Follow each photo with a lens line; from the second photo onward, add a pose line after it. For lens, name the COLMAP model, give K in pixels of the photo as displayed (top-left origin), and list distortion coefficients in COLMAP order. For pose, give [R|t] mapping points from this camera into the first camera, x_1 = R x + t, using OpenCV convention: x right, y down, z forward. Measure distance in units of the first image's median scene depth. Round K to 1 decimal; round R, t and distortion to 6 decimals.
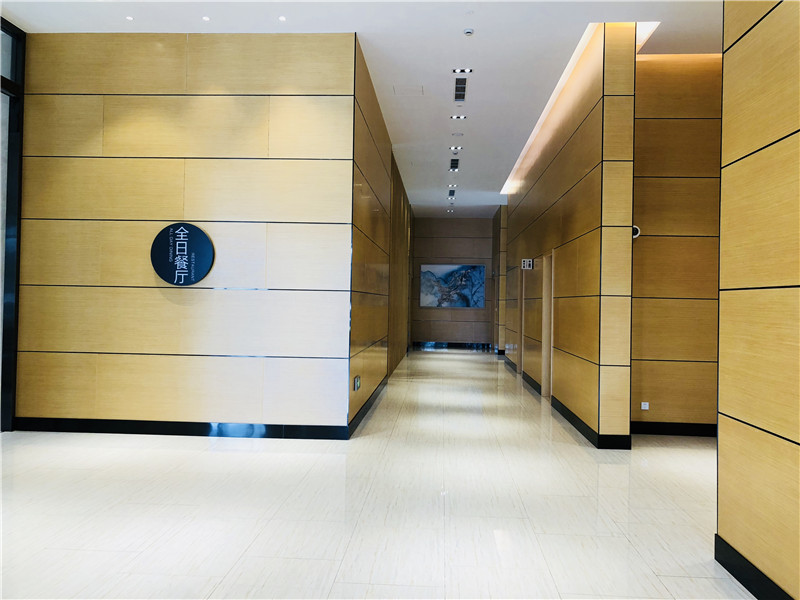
lens RADIAL K [[644.1, 0, 400.0], [0, 644.1, 300.0], [0, 0, 1]] dist [0.026832, -0.001477]
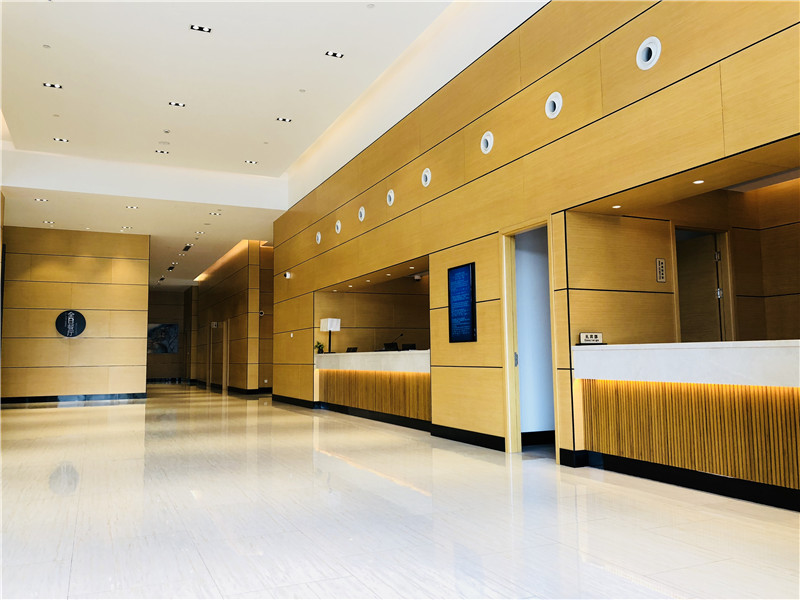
lens RADIAL K [[644.1, 0, 400.0], [0, 644.1, 300.0], [0, 0, 1]] dist [0.026832, -0.001477]
pose [[0.875986, 0.011651, 0.482196, -0.284874], [0.028826, 0.996657, -0.076448, 0.039059], [-0.481475, 0.080867, 0.872721, -1.098492]]
